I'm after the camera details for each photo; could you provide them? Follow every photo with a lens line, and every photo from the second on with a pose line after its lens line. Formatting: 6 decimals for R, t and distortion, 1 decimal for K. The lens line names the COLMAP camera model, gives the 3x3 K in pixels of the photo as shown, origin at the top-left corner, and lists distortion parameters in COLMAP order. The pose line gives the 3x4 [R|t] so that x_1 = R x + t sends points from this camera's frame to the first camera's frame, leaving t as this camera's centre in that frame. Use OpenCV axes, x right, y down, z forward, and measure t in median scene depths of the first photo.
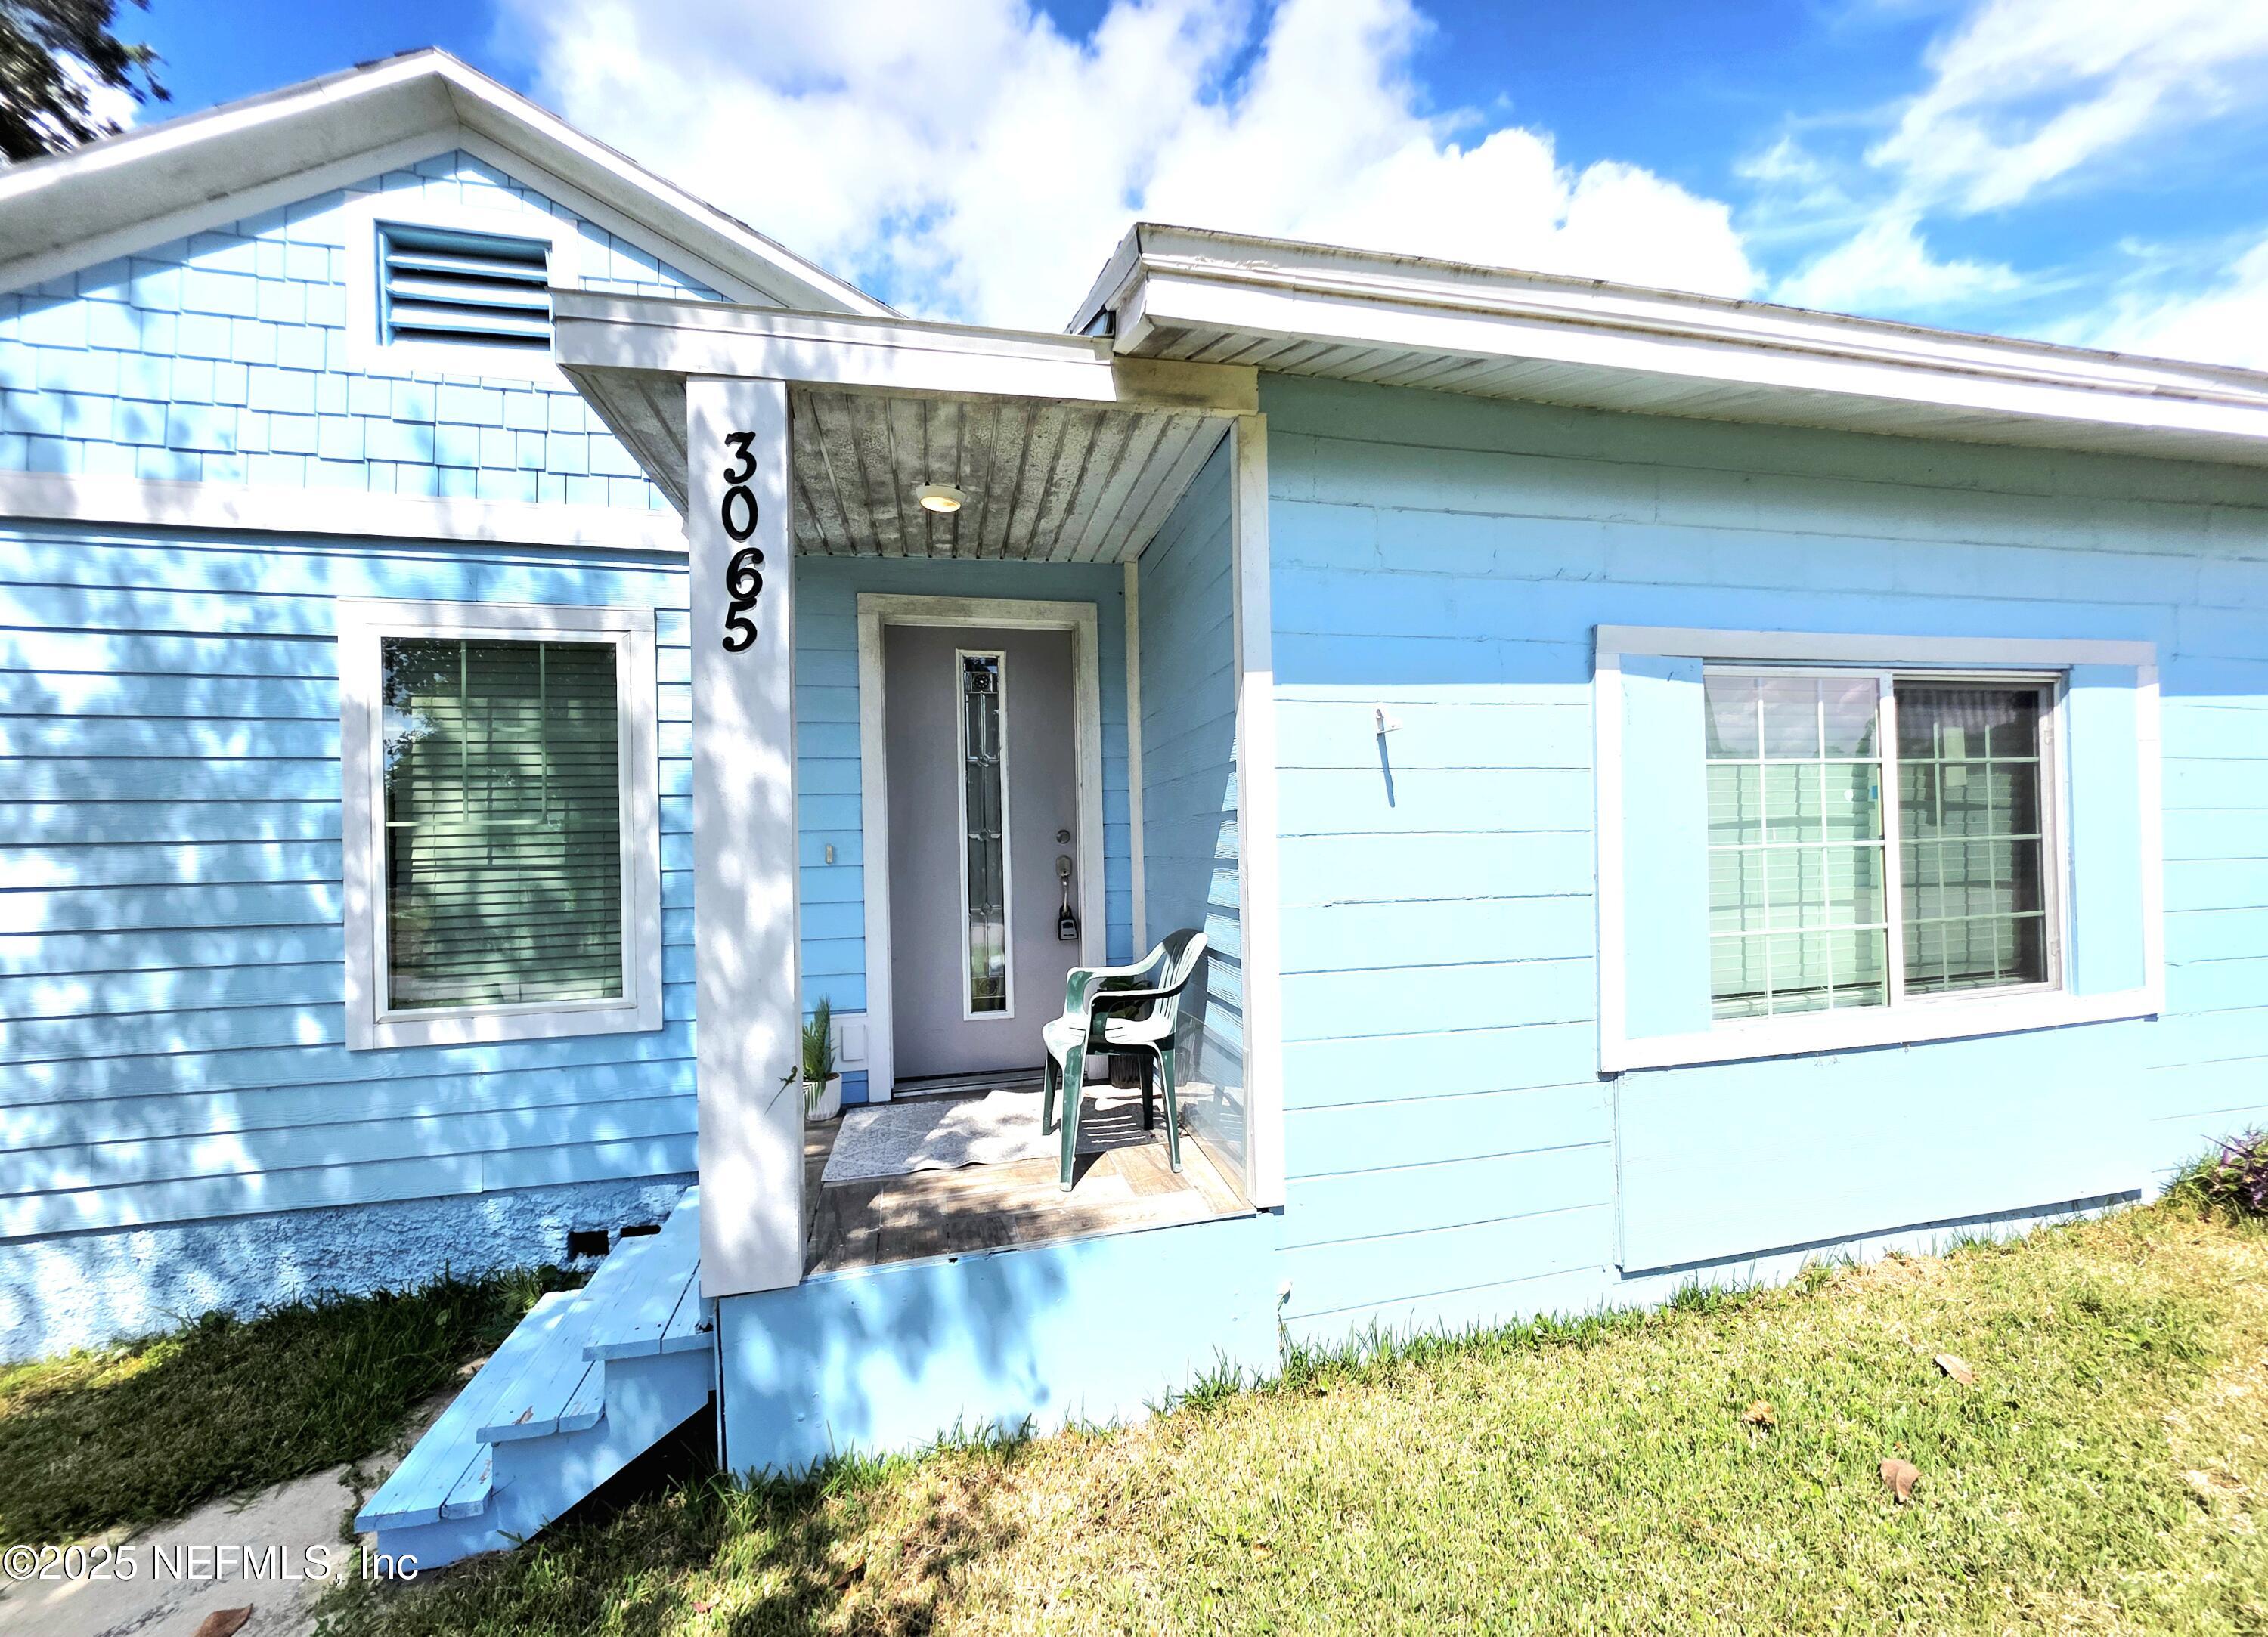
lens RADIAL K [[917.7, 0, 1130.7], [0, 917.7, 843.4], [0, 0, 1]] dist [0.010601, -0.000216]
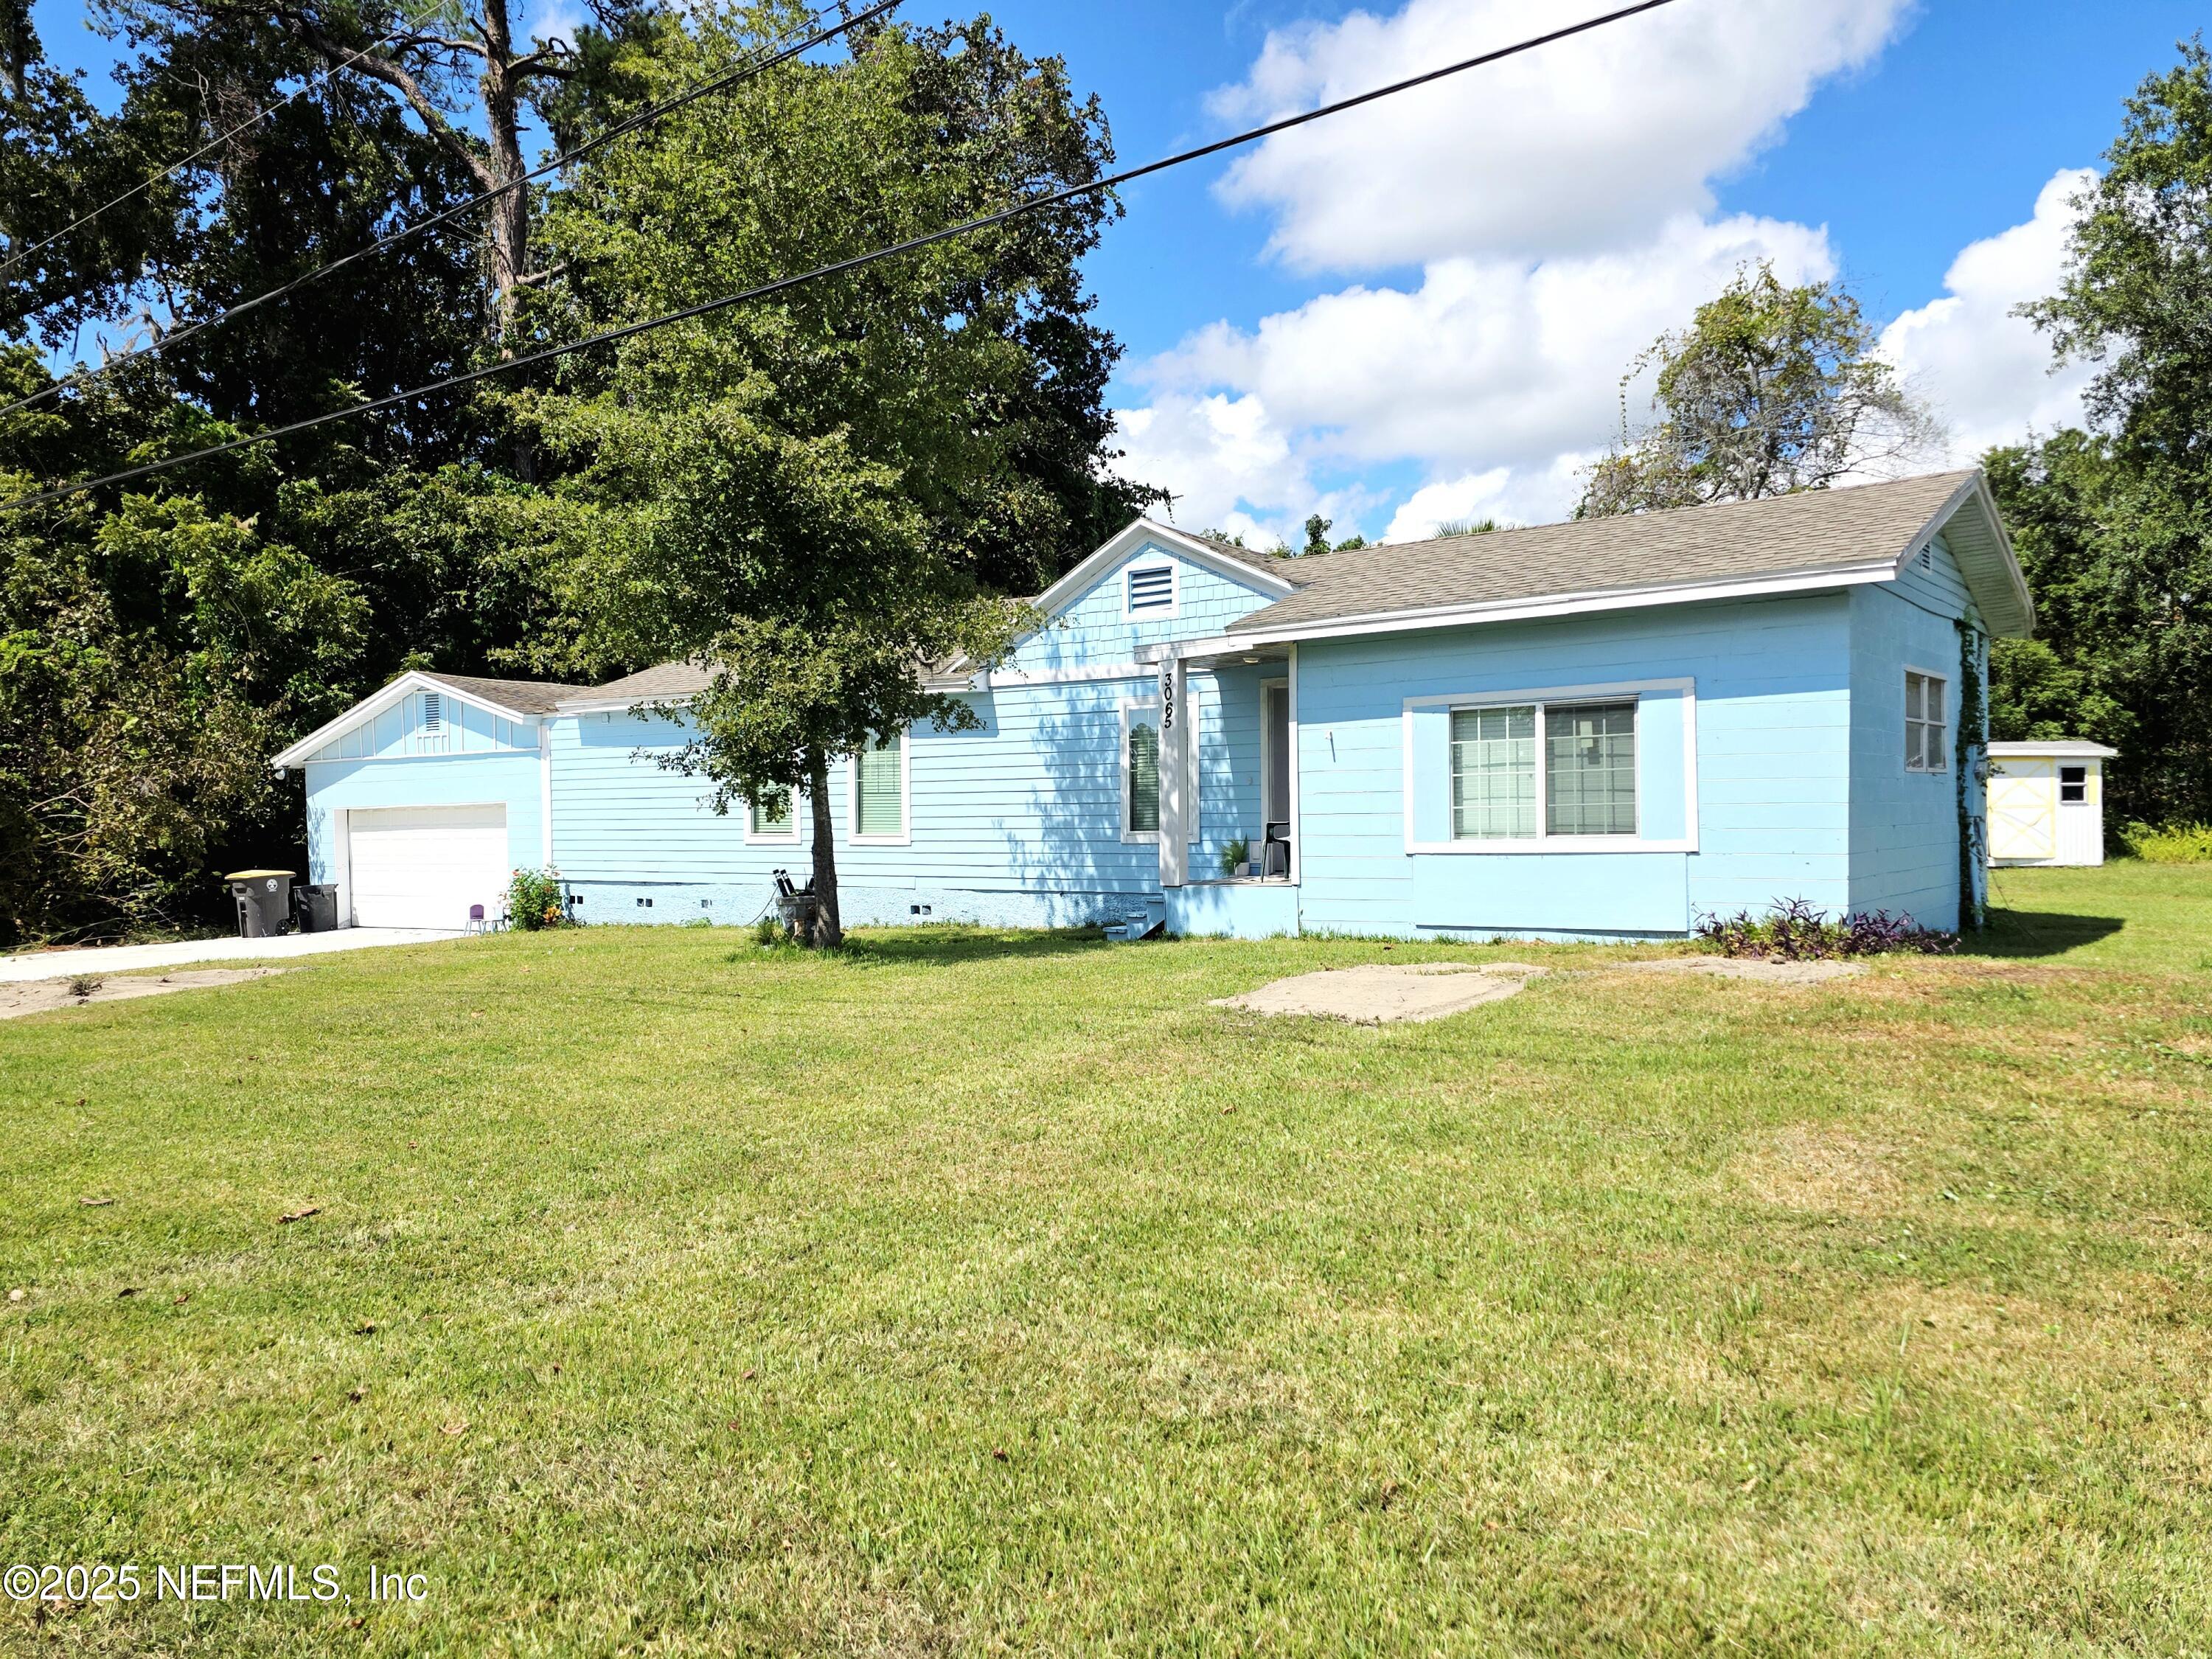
lens RADIAL K [[1545.5, 0, 1095.7], [0, 1545.5, 819.4], [0, 0, 1]] dist [0.054693, -0.003730]
pose [[0.660666, 0.015233, -0.750525, 2.947986], [0.001259, 0.999770, 0.021401, 0.033551], [0.750679, -0.015084, 0.660495, -2.454476]]
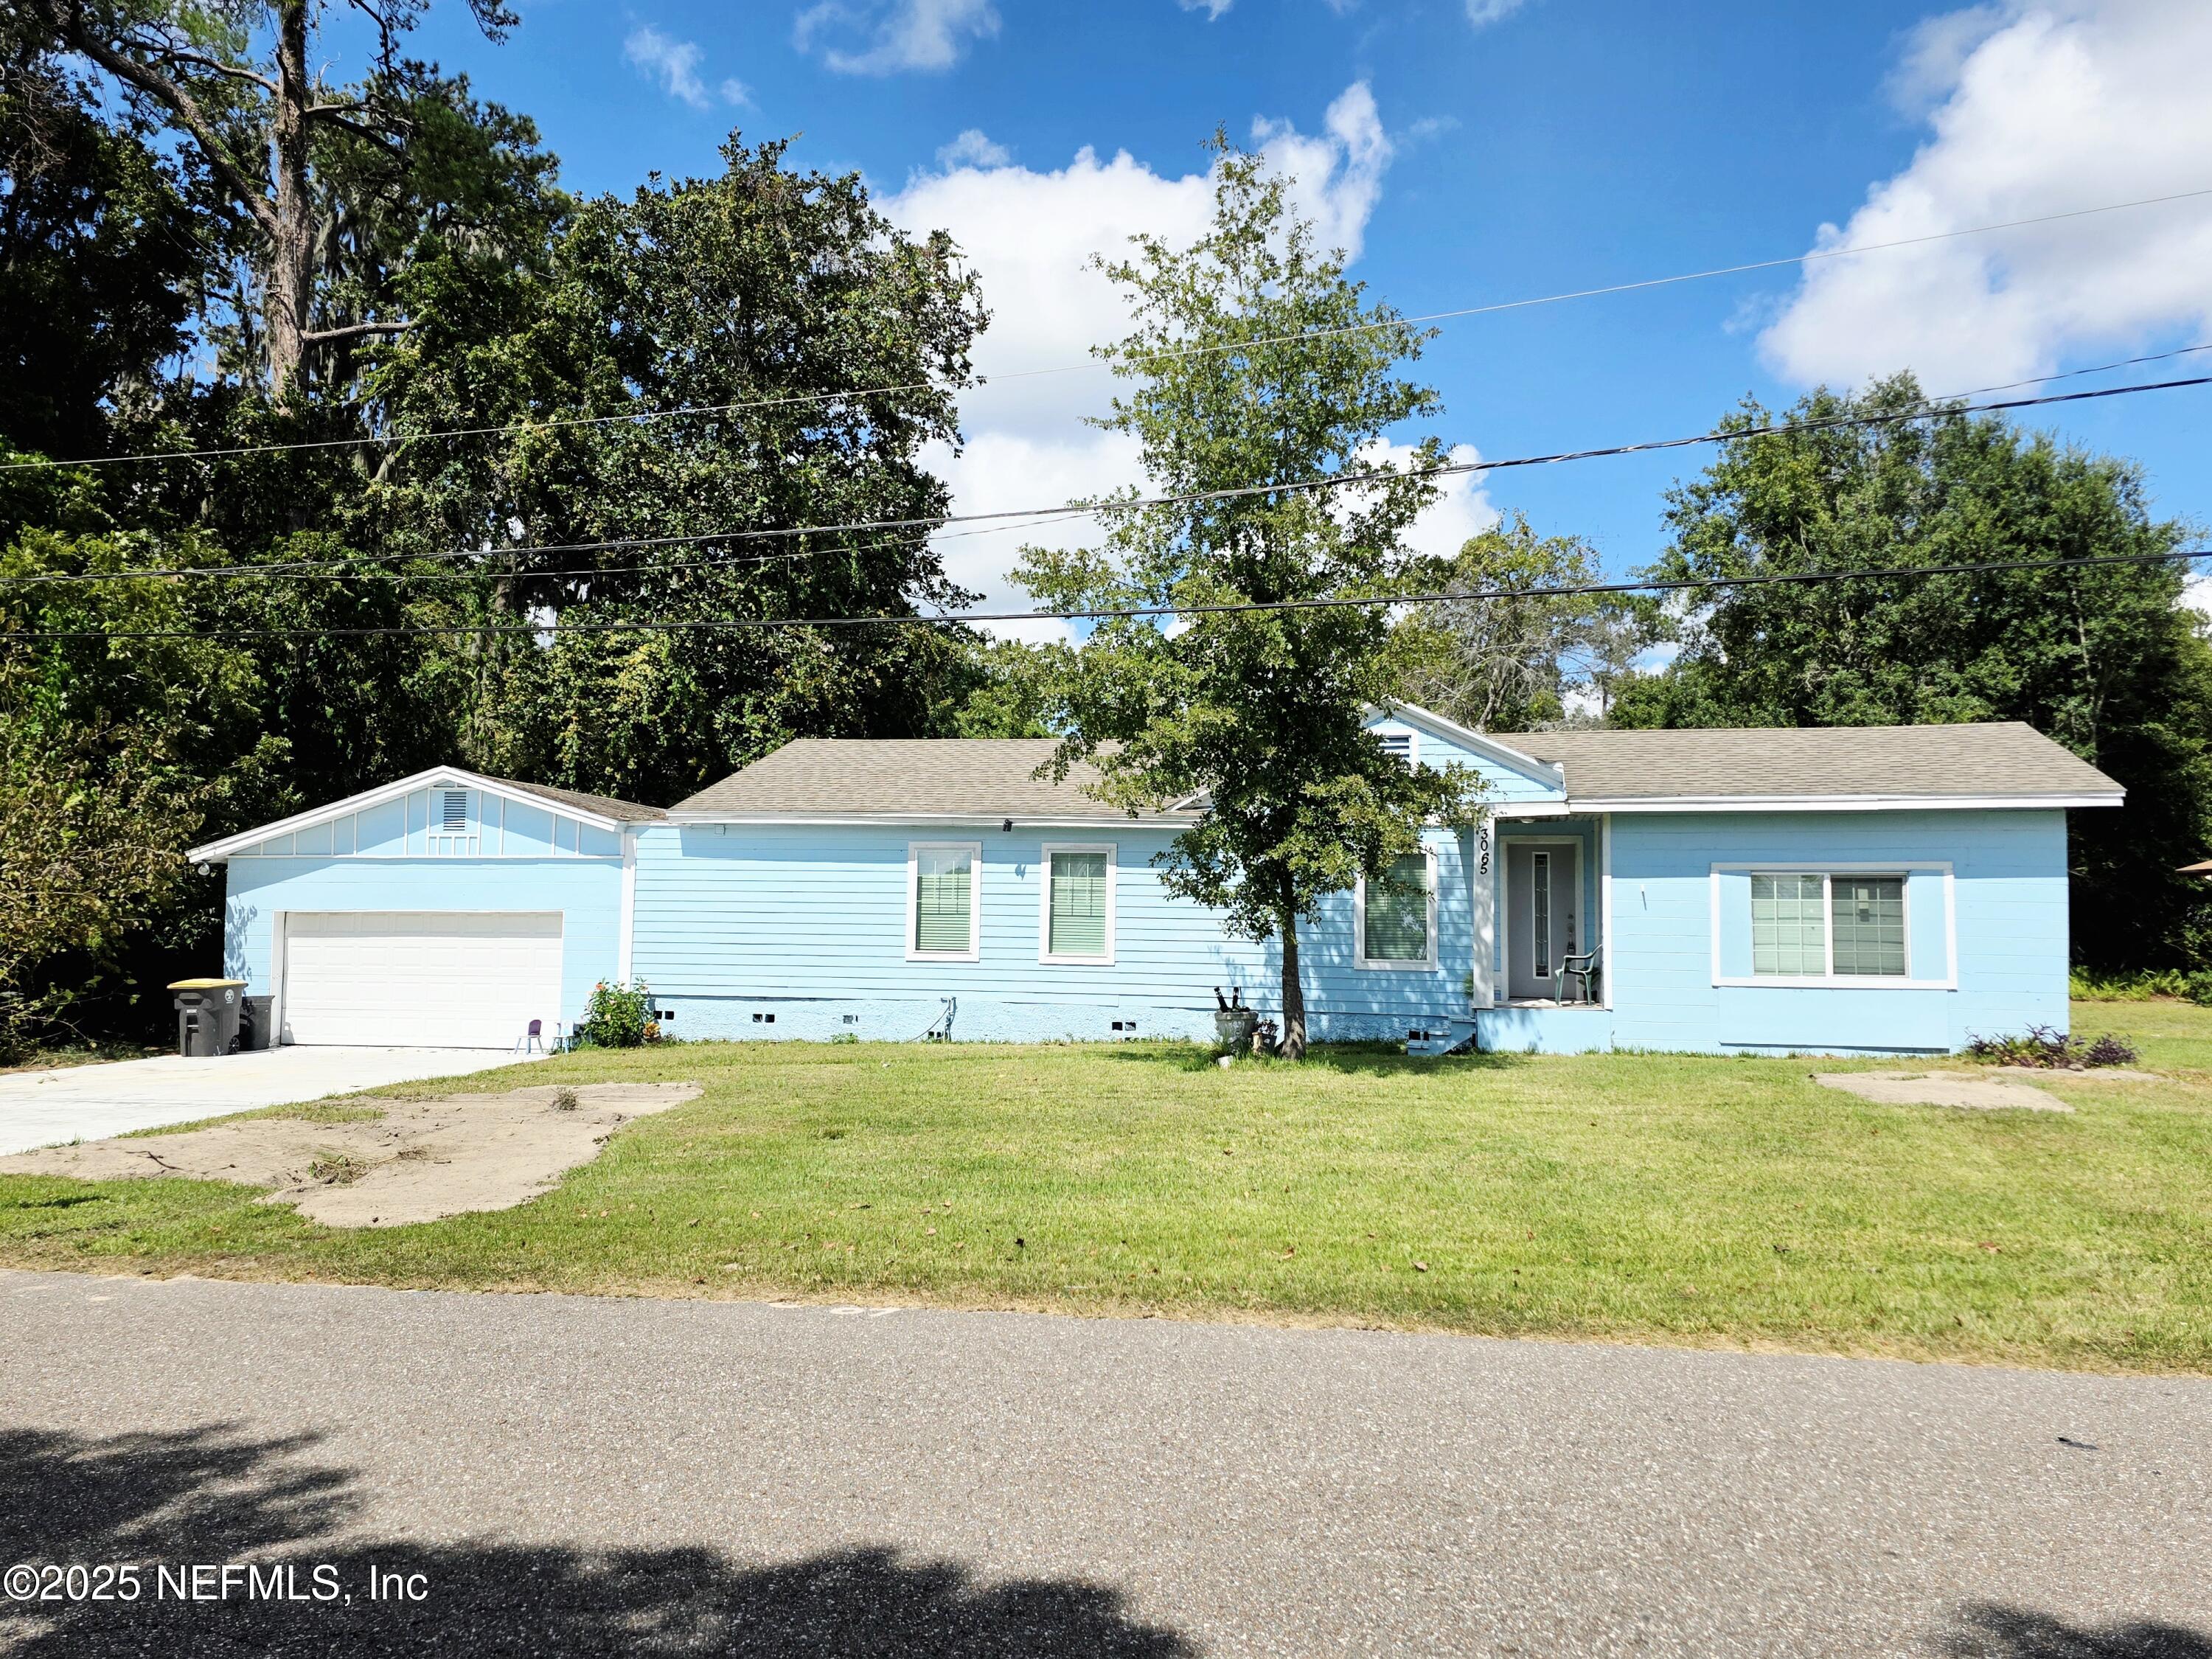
lens RADIAL K [[1545.5, 0, 1095.7], [0, 1545.5, 819.4], [0, 0, 1]] dist [0.054693, -0.003730]
pose [[0.889662, 0.000781, -0.456619, 0.977603], [-0.034065, 0.997325, -0.064665, 0.065076], [0.455347, 0.073085, 0.887309, -4.738859]]
